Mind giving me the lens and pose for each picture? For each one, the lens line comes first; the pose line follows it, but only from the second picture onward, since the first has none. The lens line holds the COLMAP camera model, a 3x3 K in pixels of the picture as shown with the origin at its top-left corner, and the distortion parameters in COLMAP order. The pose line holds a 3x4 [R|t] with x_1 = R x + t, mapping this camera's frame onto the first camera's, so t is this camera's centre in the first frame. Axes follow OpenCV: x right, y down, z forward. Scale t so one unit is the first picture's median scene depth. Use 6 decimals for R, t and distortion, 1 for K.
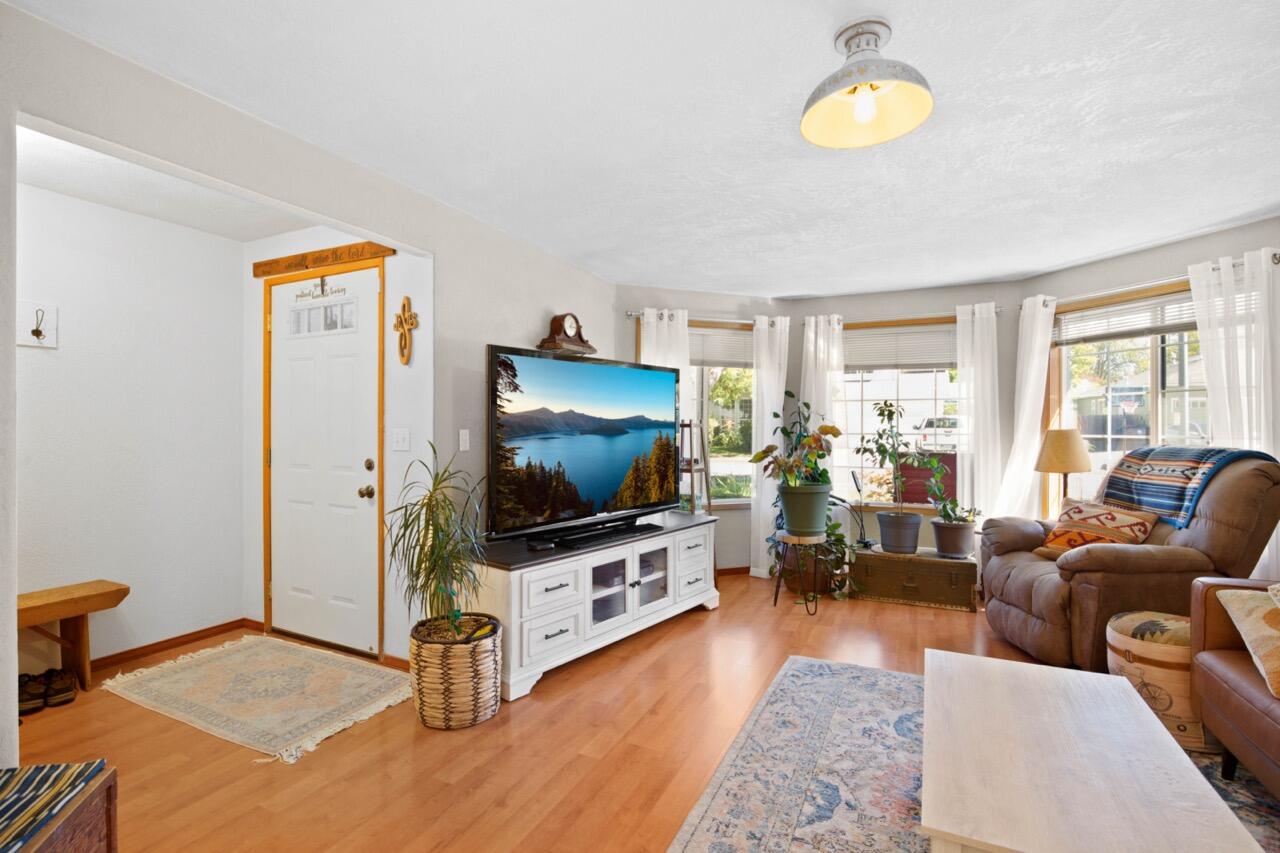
lens RADIAL K [[584.9, 0, 633.2], [0, 584.9, 425.7], [0, 0, 1]] dist [-0.021249, -0.000052]
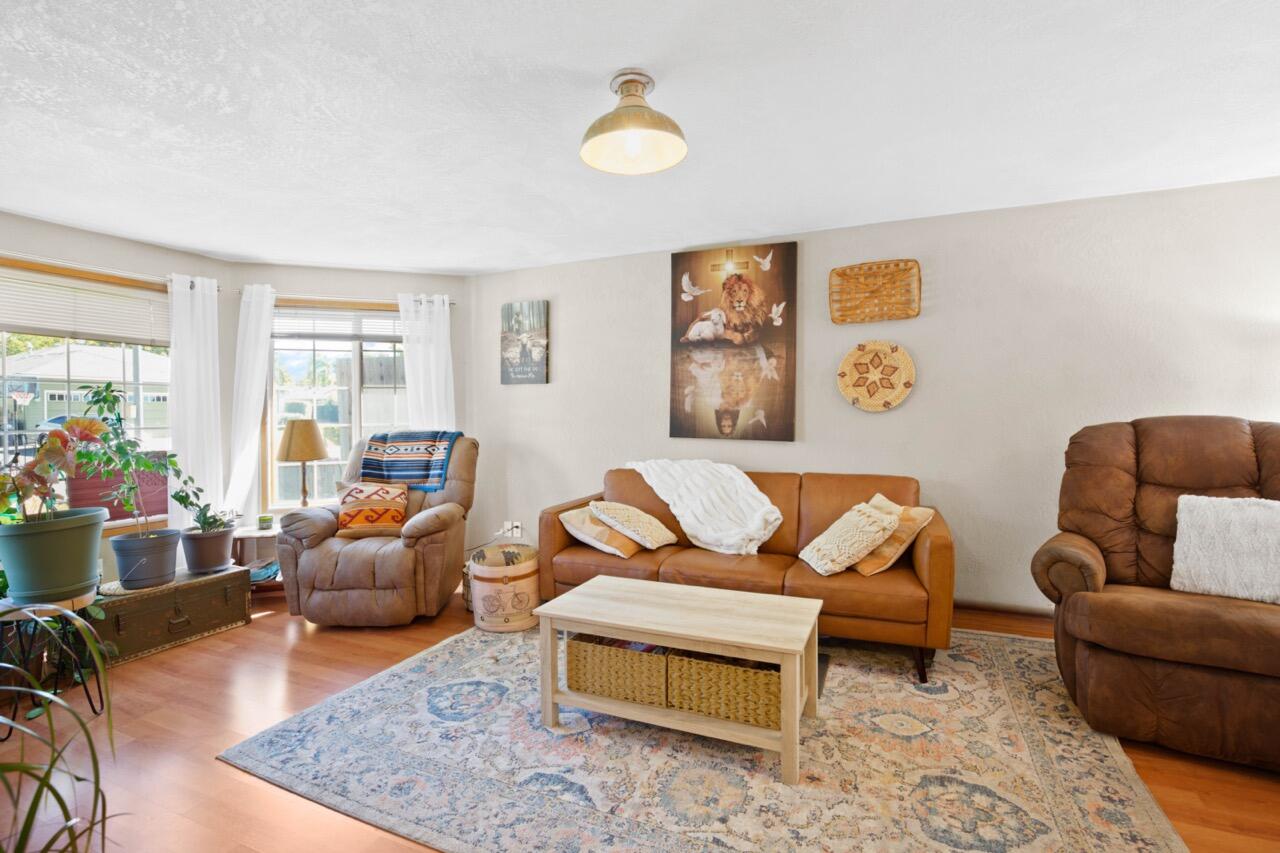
lens RADIAL K [[584.9, 0, 634.4], [0, 584.9, 415.3], [0, 0, 1]] dist [-0.021249, -0.000052]
pose [[-0.018236, -0.002906, 0.999829, -0.390966], [0.008933, 0.999955, 0.003070, 0.001390], [-0.999794, 0.008987, -0.018209, 0.504946]]
